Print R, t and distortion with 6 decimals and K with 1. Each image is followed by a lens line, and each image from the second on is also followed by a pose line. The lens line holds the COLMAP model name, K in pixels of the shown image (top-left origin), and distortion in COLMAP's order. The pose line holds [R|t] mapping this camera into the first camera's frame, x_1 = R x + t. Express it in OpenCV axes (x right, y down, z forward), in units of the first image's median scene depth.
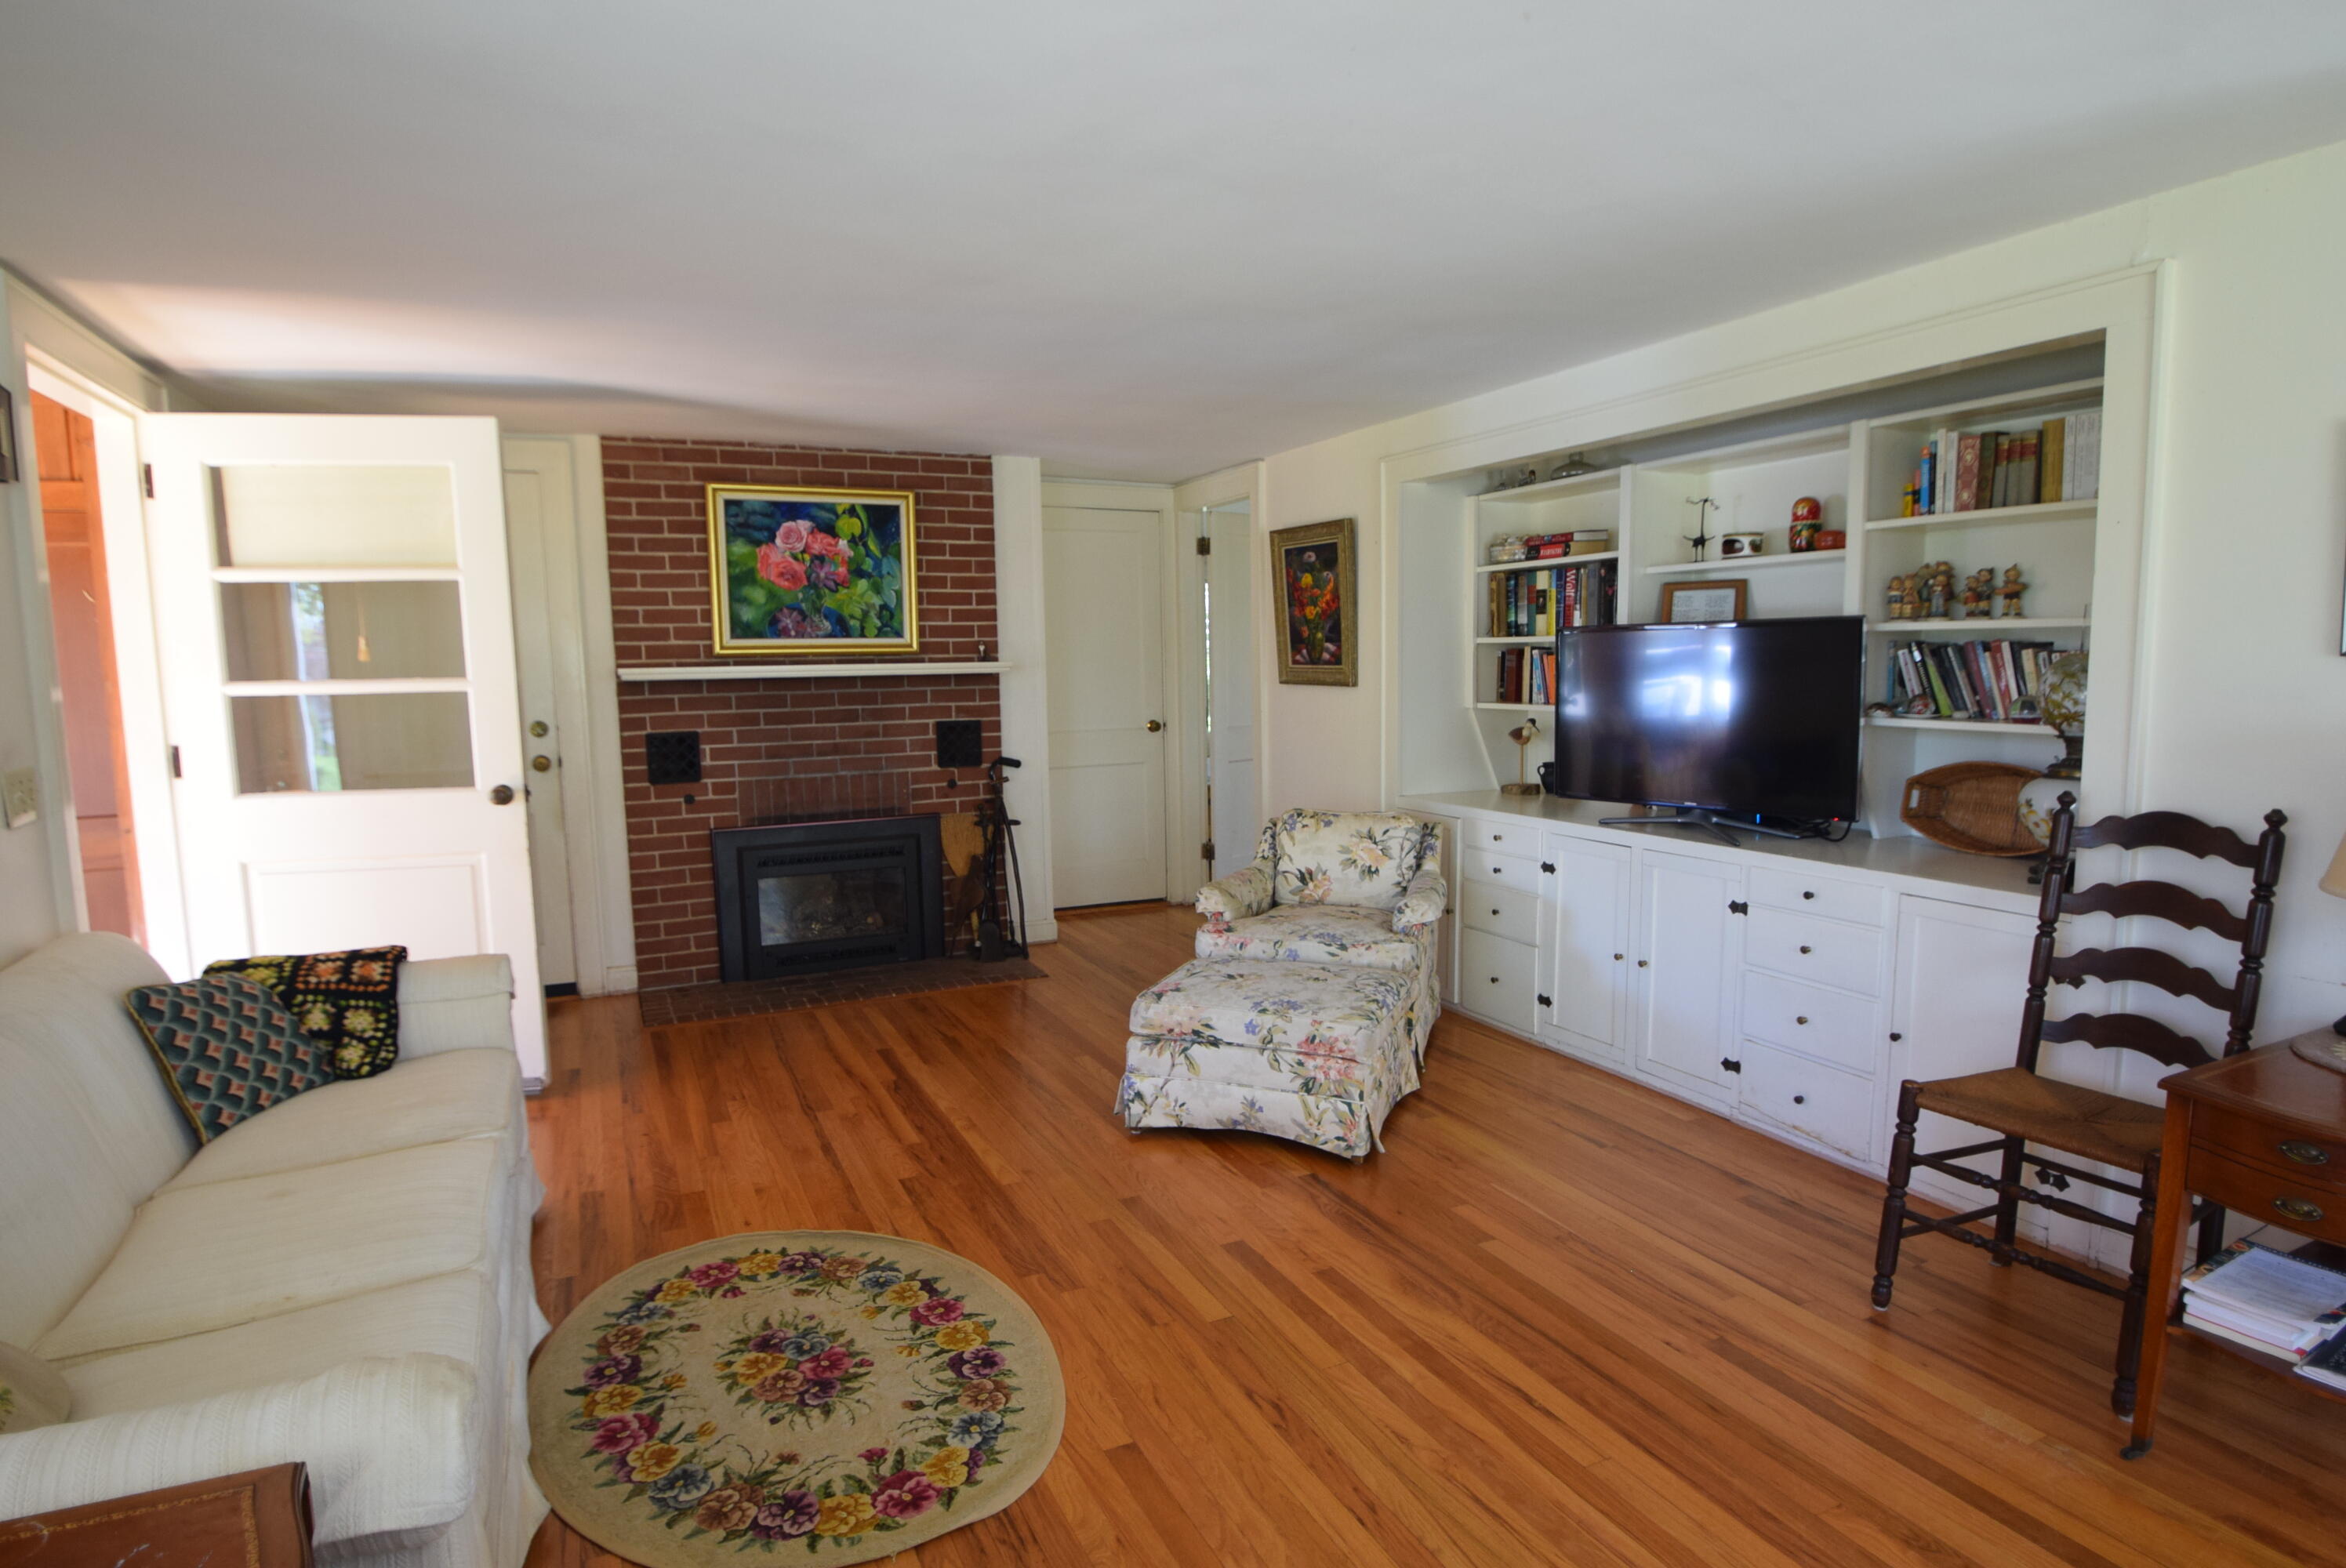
lens RADIAL K [[1245.4, 0, 1143.1], [0, 1245.4, 800.0], [0, 0, 1]] dist [-0.007010, -0.003877]
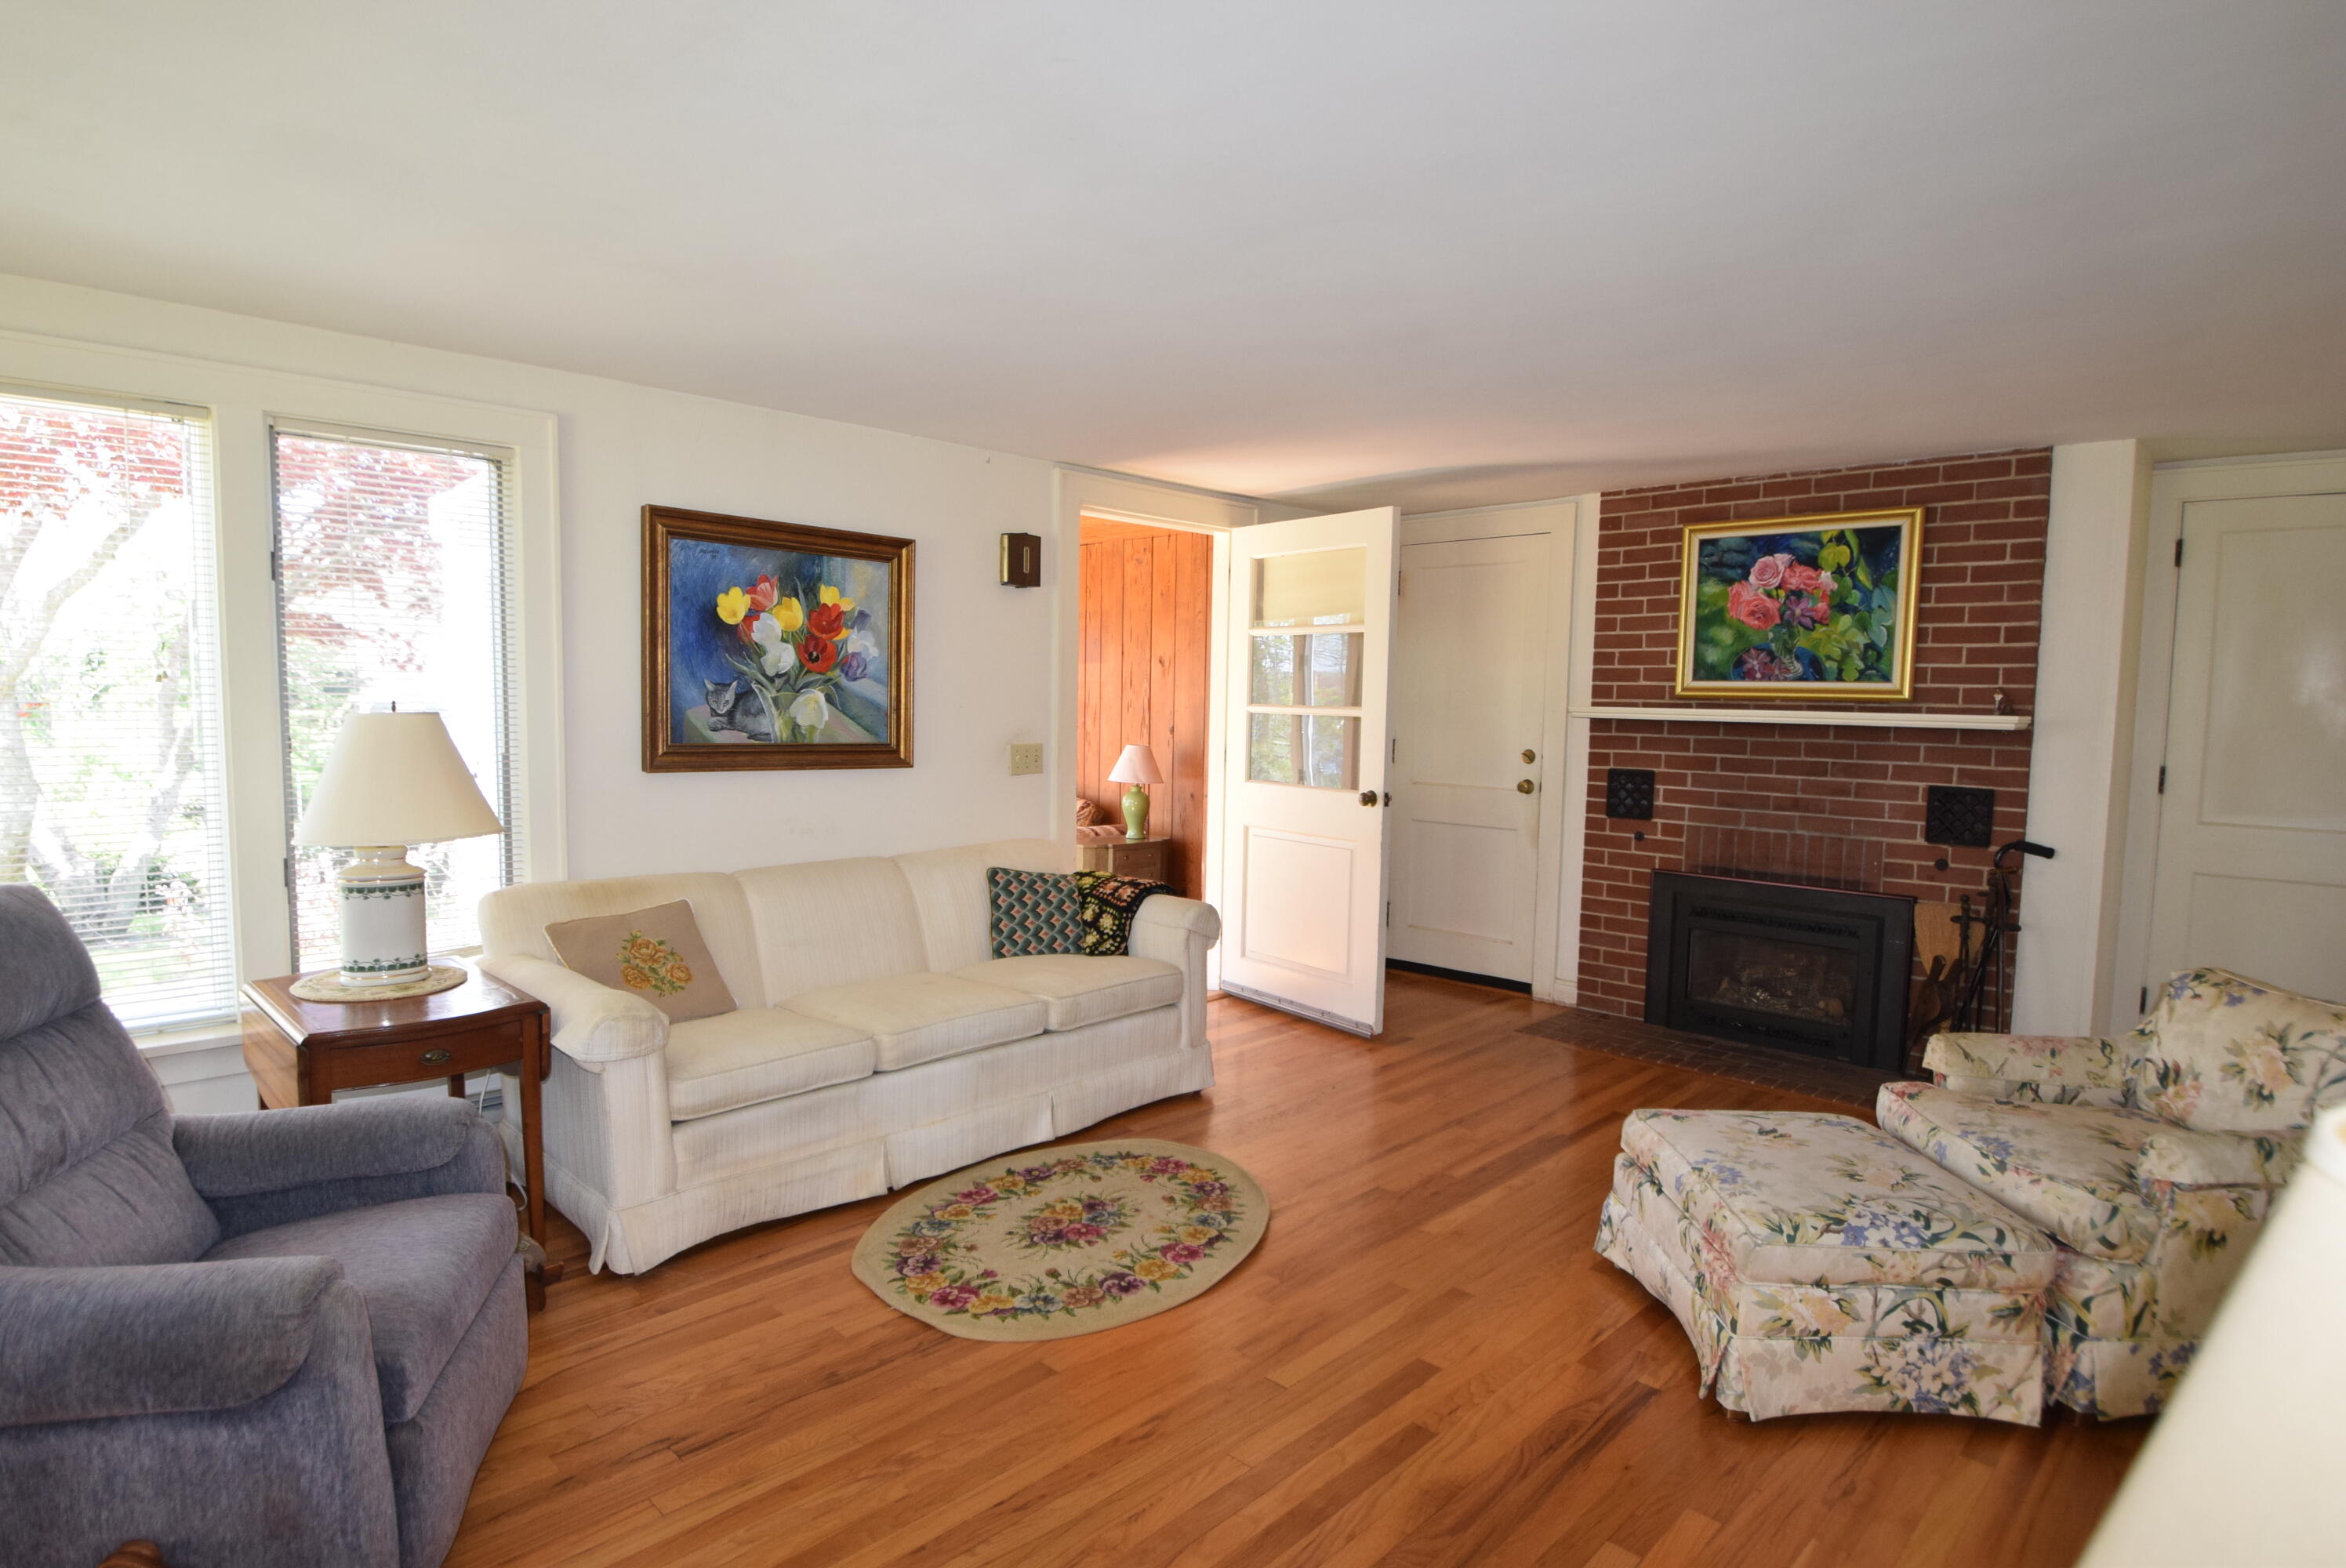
lens RADIAL K [[1245.4, 0, 1151.2], [0, 1245.4, 797.3], [0, 0, 1]] dist [-0.007010, -0.003877]
pose [[0.354192, 0.100262, -0.929783, 0.459746], [-0.130369, 0.989821, 0.057074, -0.039972], [0.926041, 0.100999, 0.363658, 0.265386]]
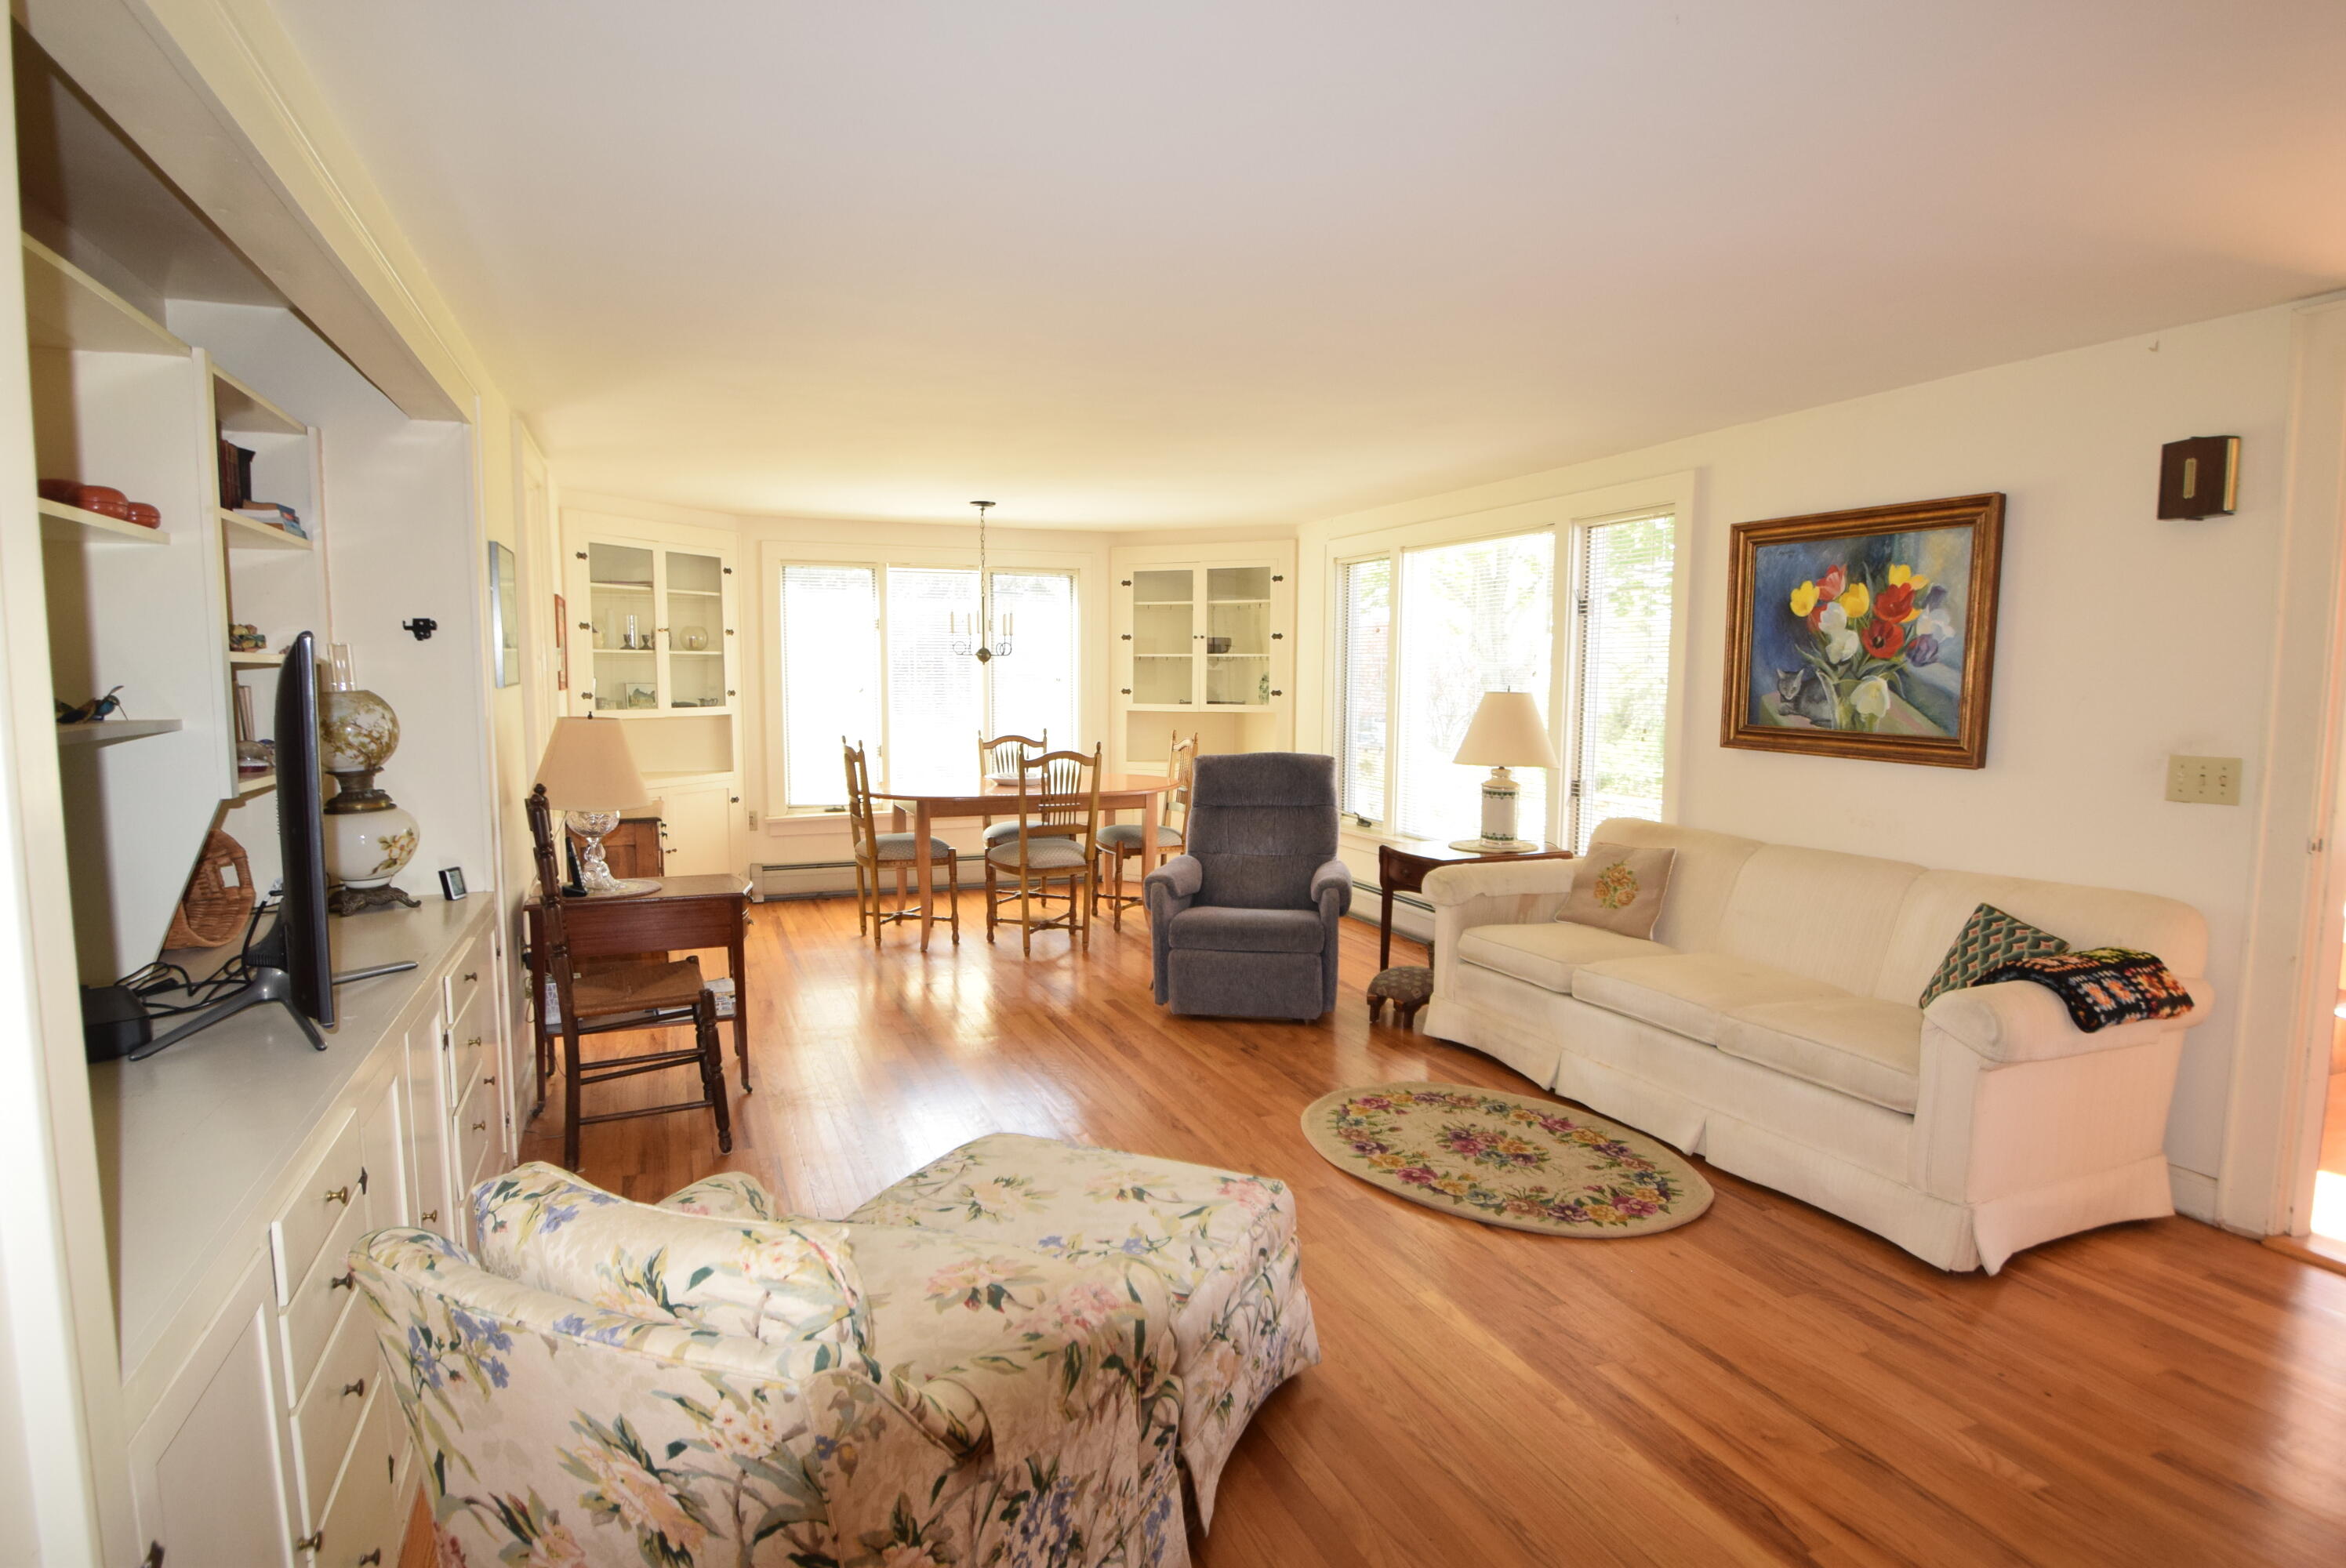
lens RADIAL K [[1245.4, 0, 1153.2], [0, 1245.4, 790.2], [0, 0, 1]] dist [-0.007010, -0.003877]
pose [[-0.998724, 0.012019, 0.049053, 0.022410], [0.021982, 0.977890, 0.207963, -0.138694], [-0.045469, 0.208776, -0.976906, 1.164549]]
